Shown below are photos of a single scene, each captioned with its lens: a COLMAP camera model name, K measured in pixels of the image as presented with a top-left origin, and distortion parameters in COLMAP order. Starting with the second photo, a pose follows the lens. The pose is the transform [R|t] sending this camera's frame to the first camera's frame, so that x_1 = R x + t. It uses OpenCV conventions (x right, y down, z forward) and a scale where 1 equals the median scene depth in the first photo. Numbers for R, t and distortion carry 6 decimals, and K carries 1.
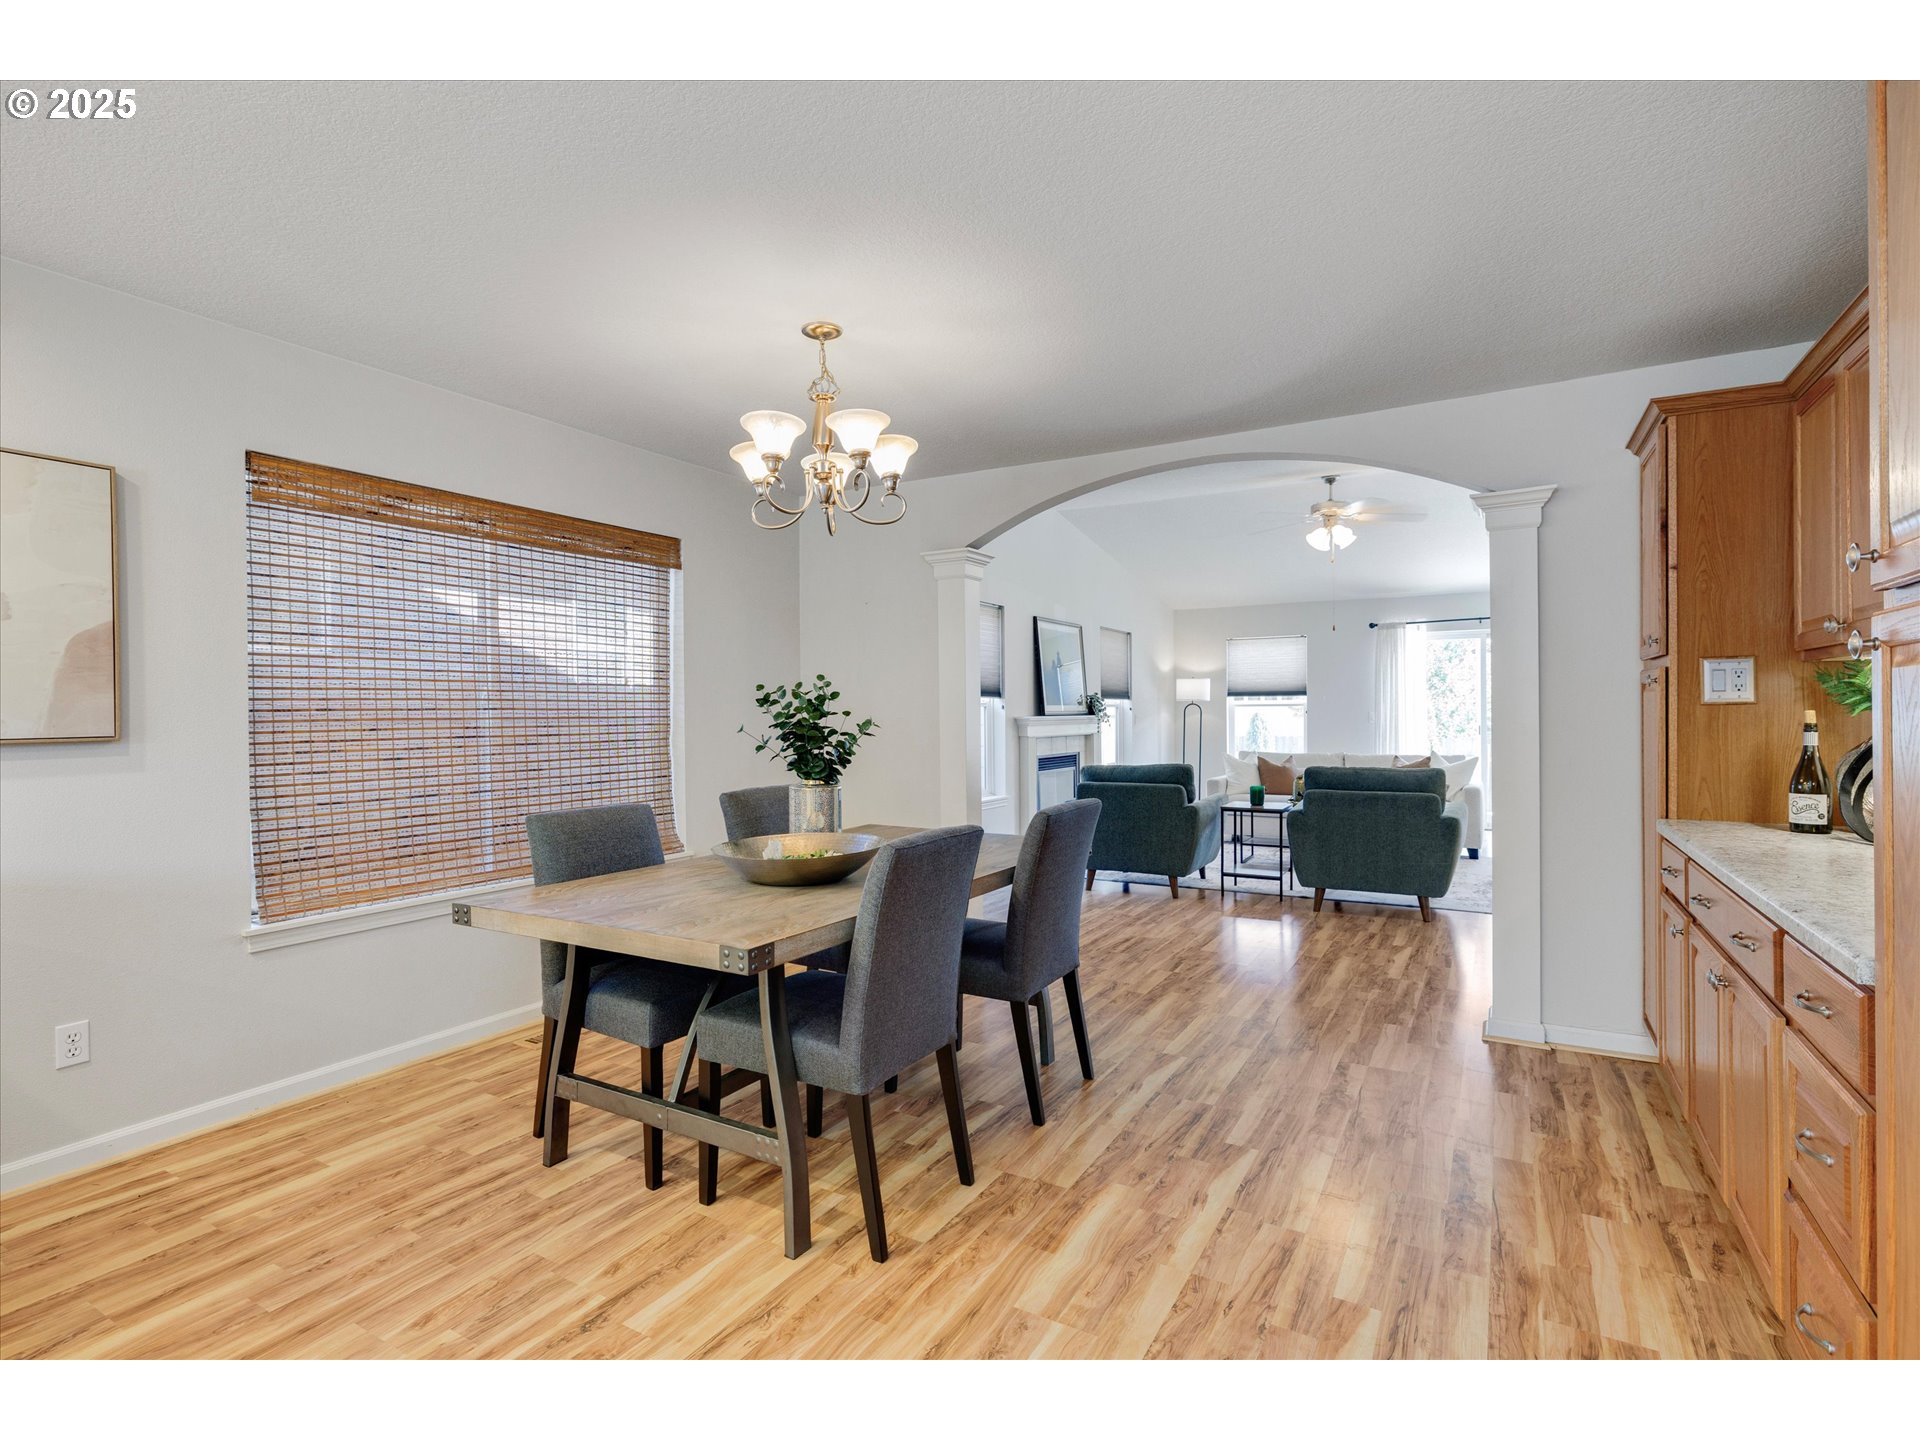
lens RADIAL K [[929.8, 0, 958.8], [0, 929.8, 714.5], [0, 0, 1]] dist [-0.004245, 0.001427]
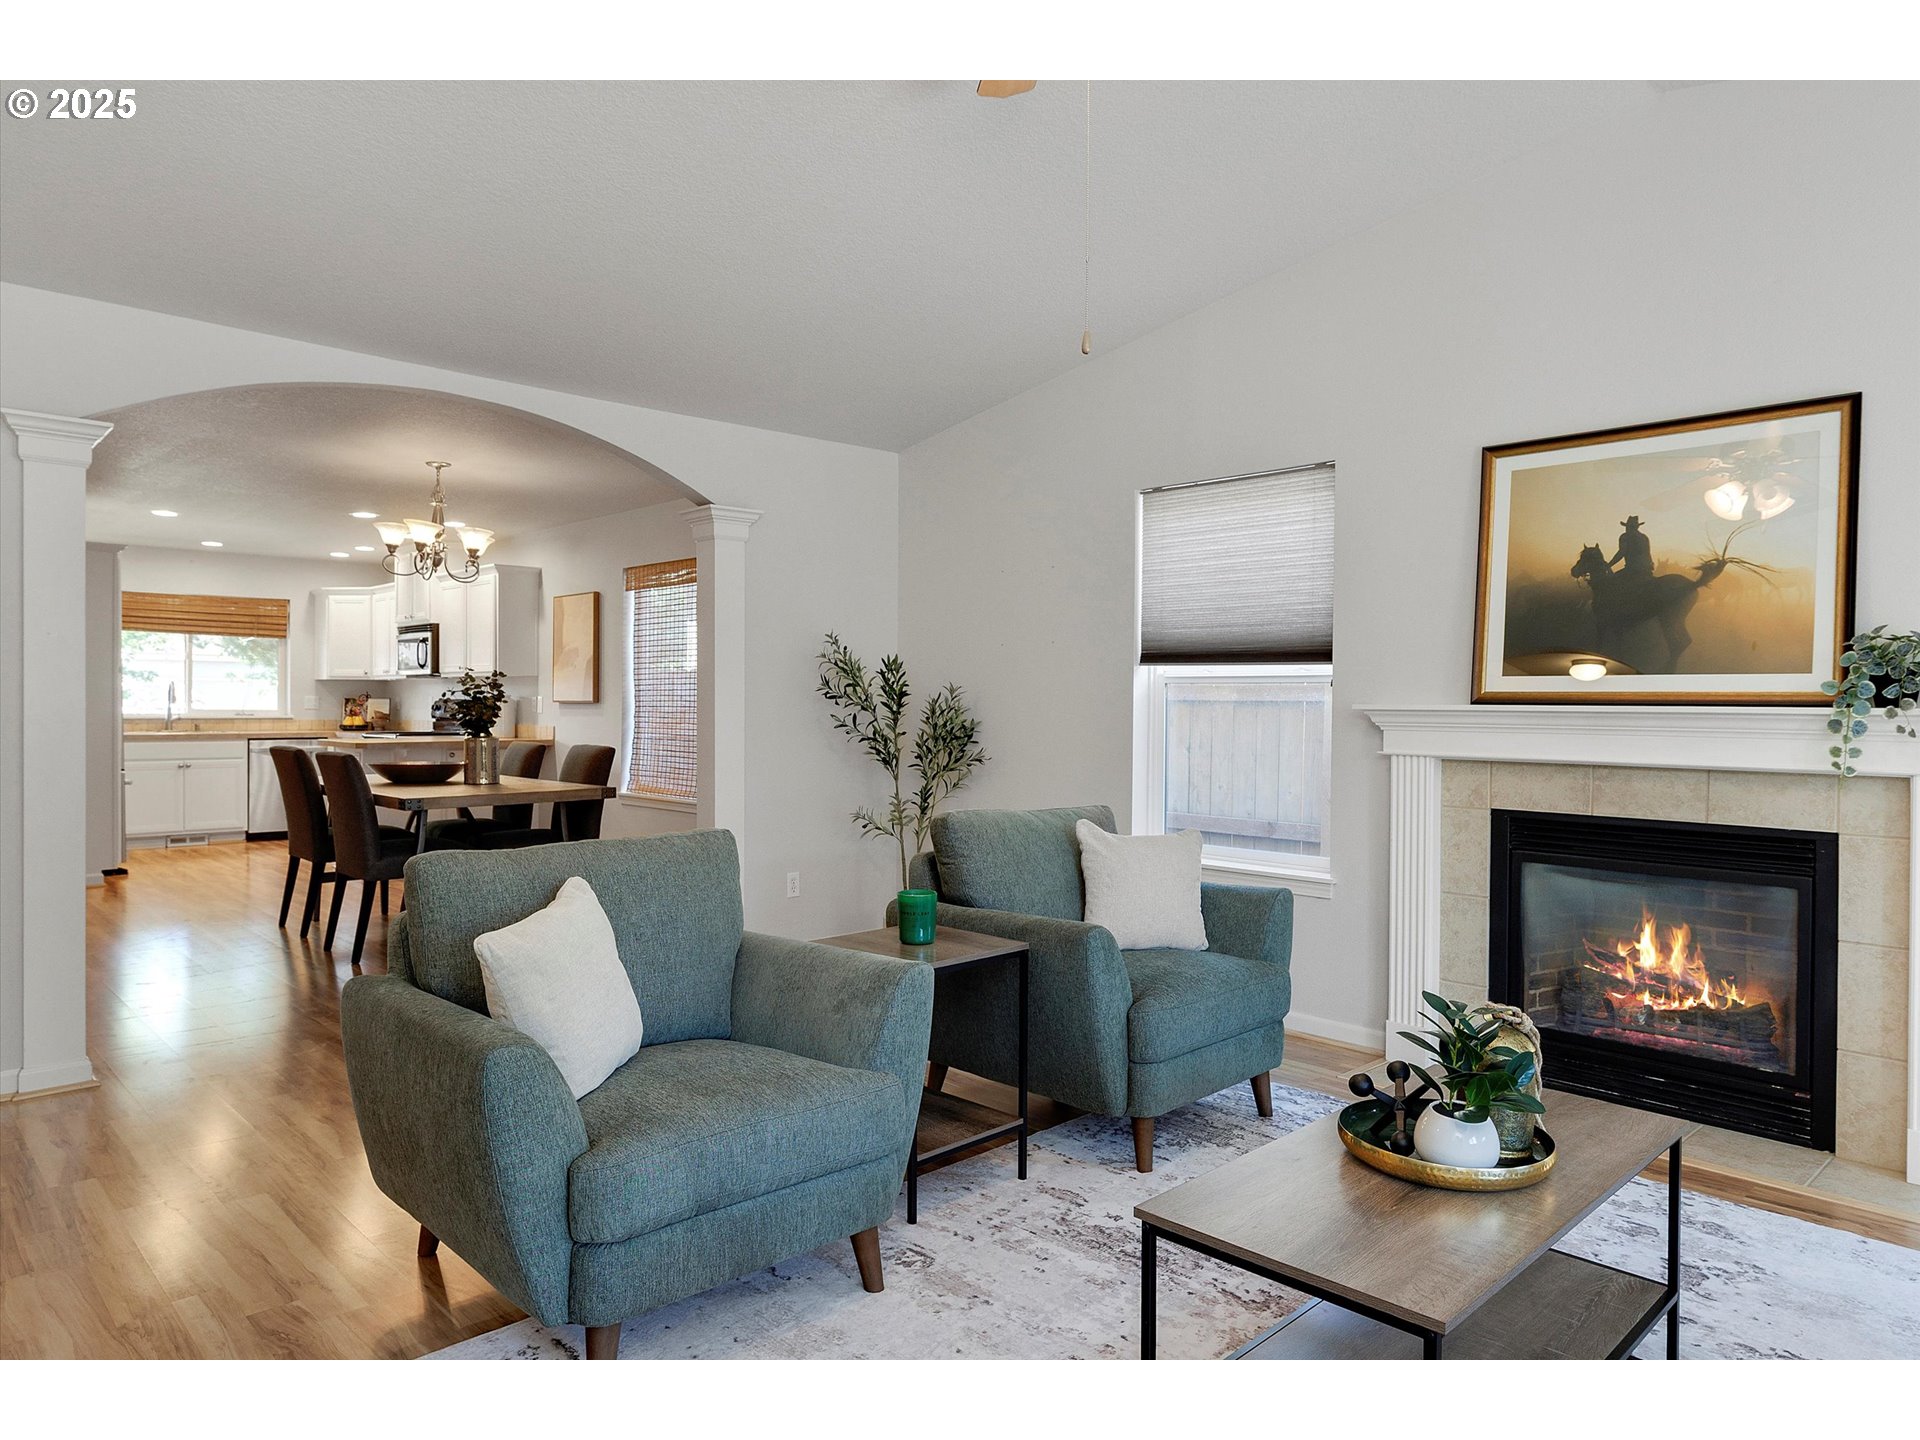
lens RADIAL K [[1218.1, 0, 942.2], [0, 1218.1, 714.5], [0, 0, 1]] dist [-0.004399, 0.004693]
pose [[-0.286959, 0.015039, -0.957825, 1.307486], [-0.006952, 0.999818, 0.017781, -0.003660], [0.957918, 0.011761, -0.286802, 1.919360]]
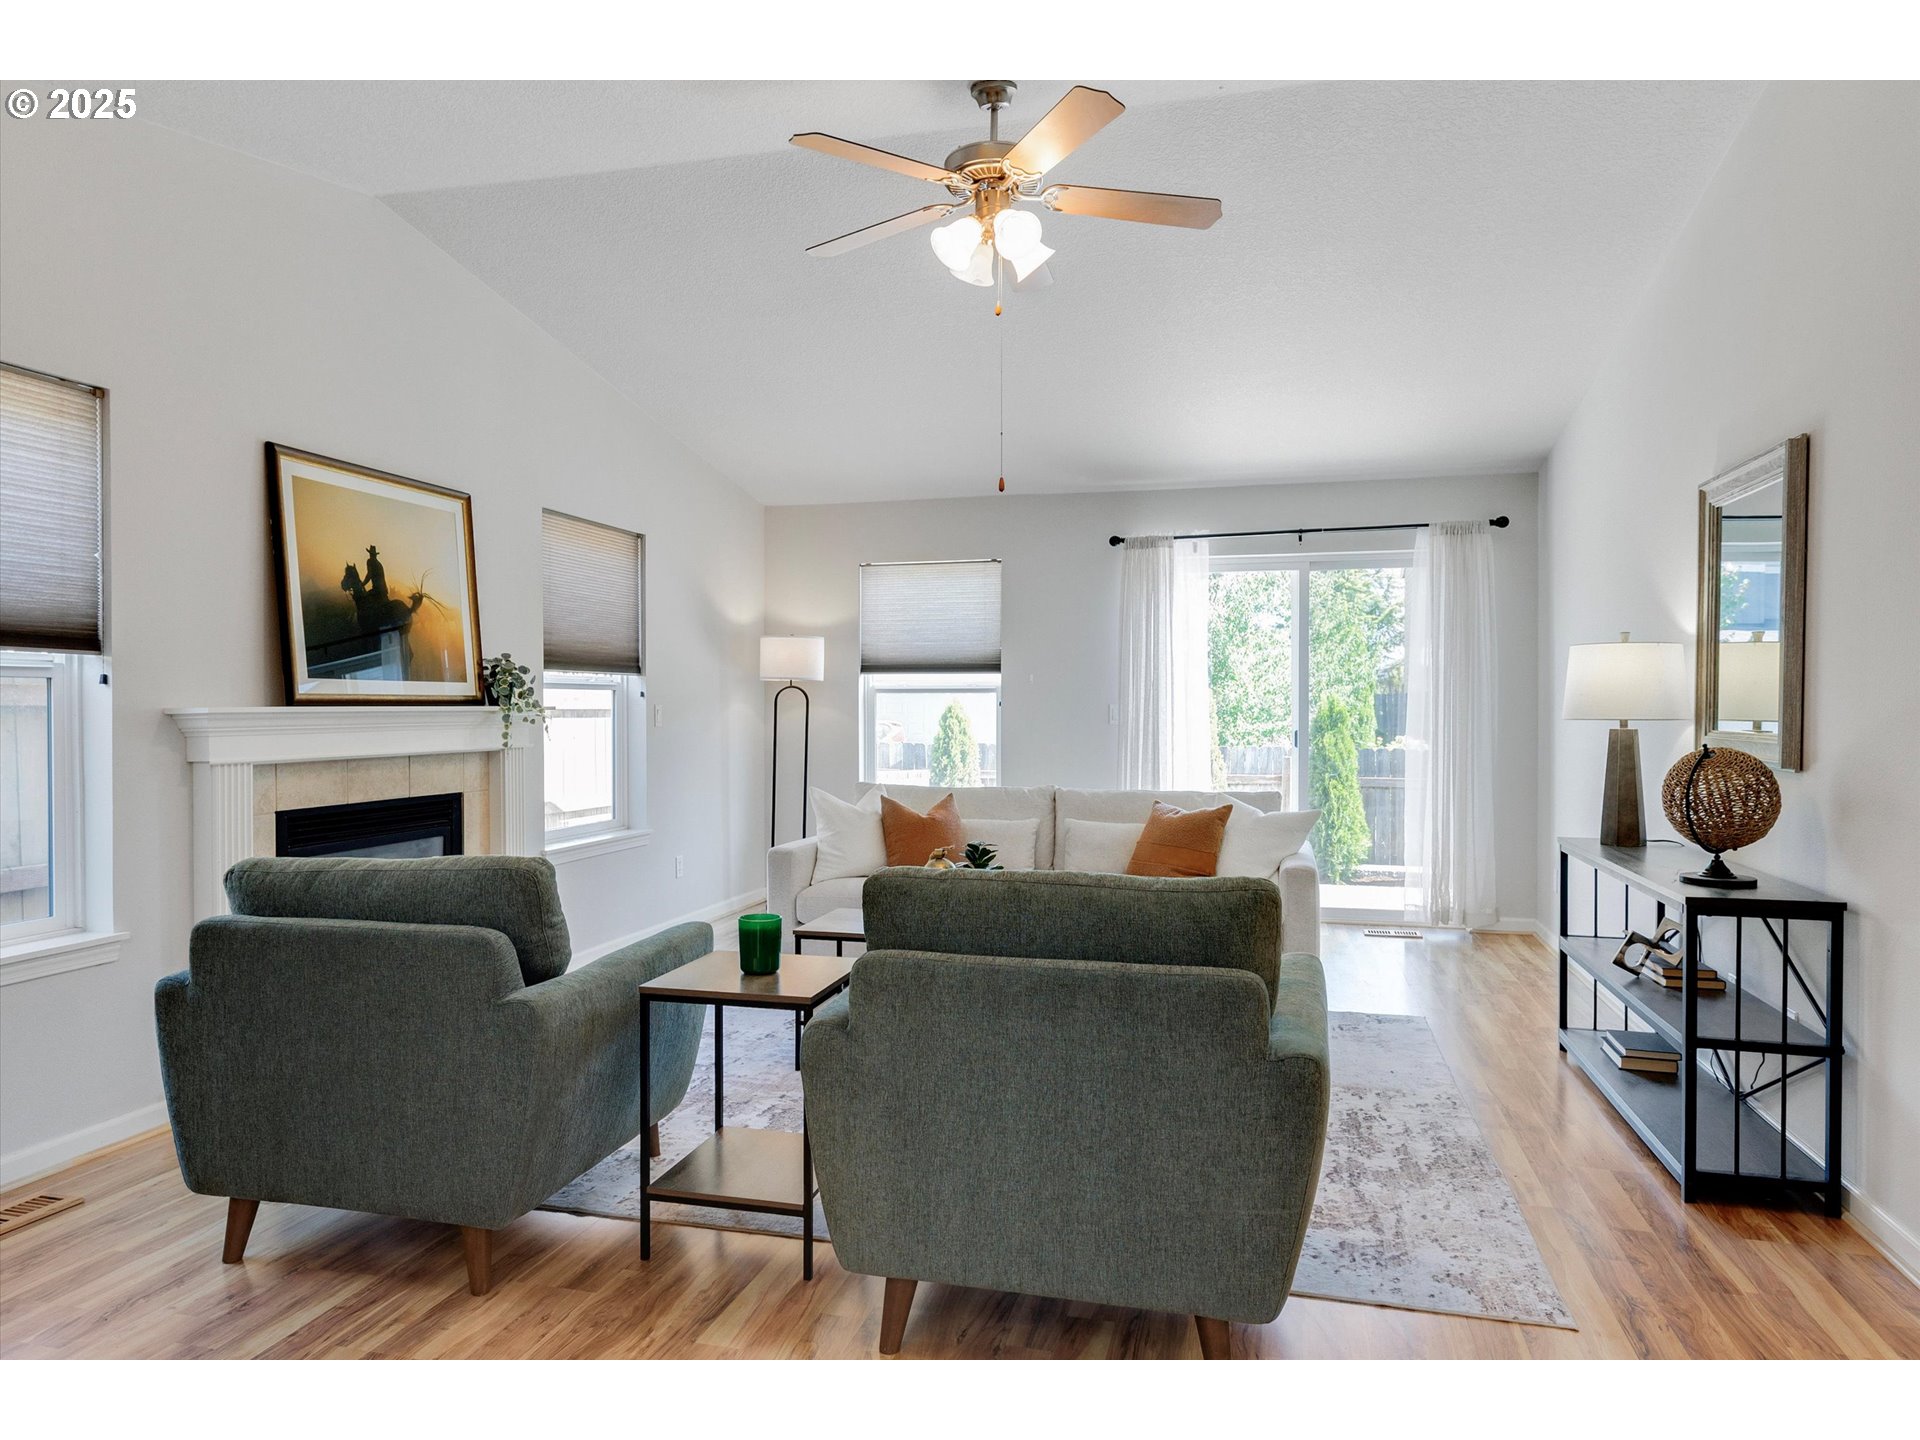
lens RADIAL K [[1218.1, 0, 948.4], [0, 1218.1, 724.5], [0, 0, 1]] dist [-0.004399, 0.004693]
pose [[0.965270, 0.002572, 0.261241, 0.452574], [-0.006055, 0.999903, 0.012526, 0.002374], [-0.261183, -0.013672, 0.965192, 0.928567]]
